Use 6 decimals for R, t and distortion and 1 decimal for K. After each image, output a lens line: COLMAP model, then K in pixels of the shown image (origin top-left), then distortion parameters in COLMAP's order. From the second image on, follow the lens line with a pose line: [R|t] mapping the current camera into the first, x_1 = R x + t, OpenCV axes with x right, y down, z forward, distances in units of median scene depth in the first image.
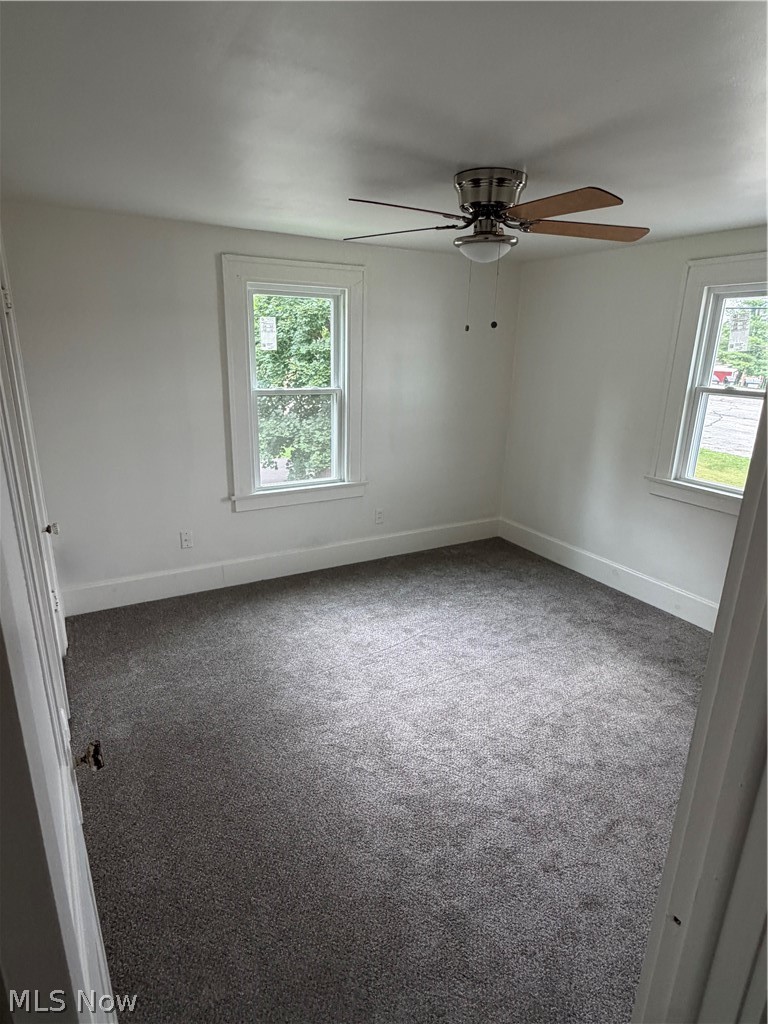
lens RADIAL K [[553.5, 0, 379.4], [0, 553.5, 511.8], [0, 0, 1]] dist [-0.001738, 0.002496]
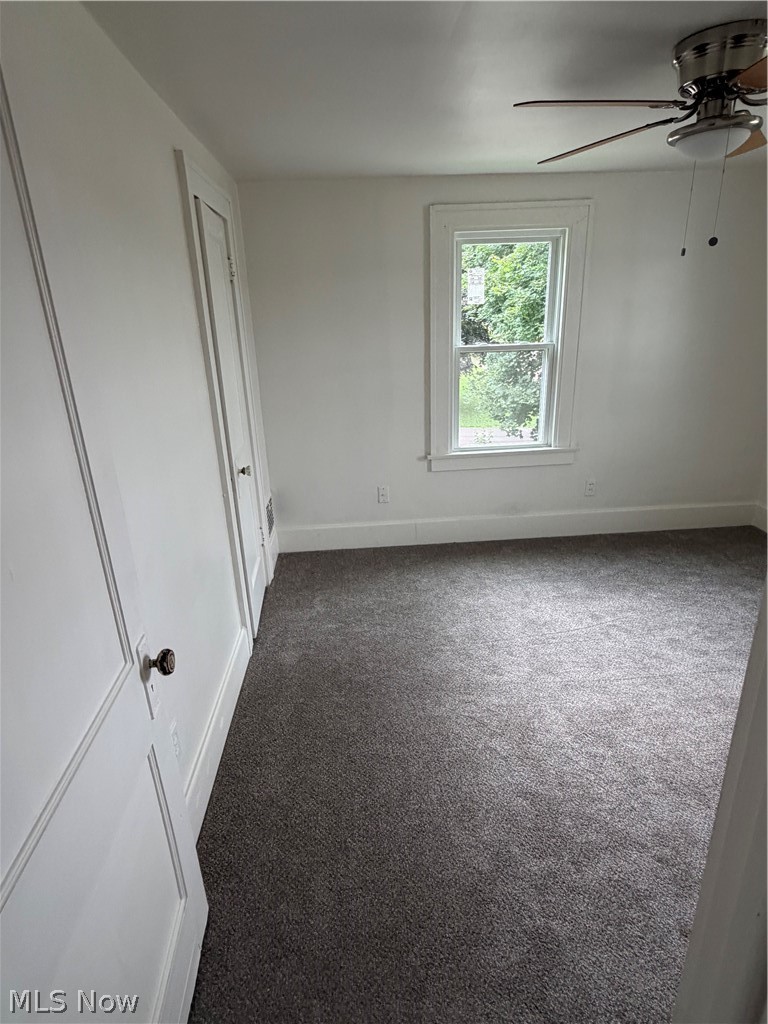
lens RADIAL K [[553.5, 0, 378.1], [0, 553.5, 511.5], [0, 0, 1]] dist [-0.001738, 0.002496]
pose [[0.902112, 0.094157, -0.421103, 0.115315], [-0.071038, 0.994994, 0.070294, 0.012476], [0.425614, -0.033499, 0.904285, 0.072223]]
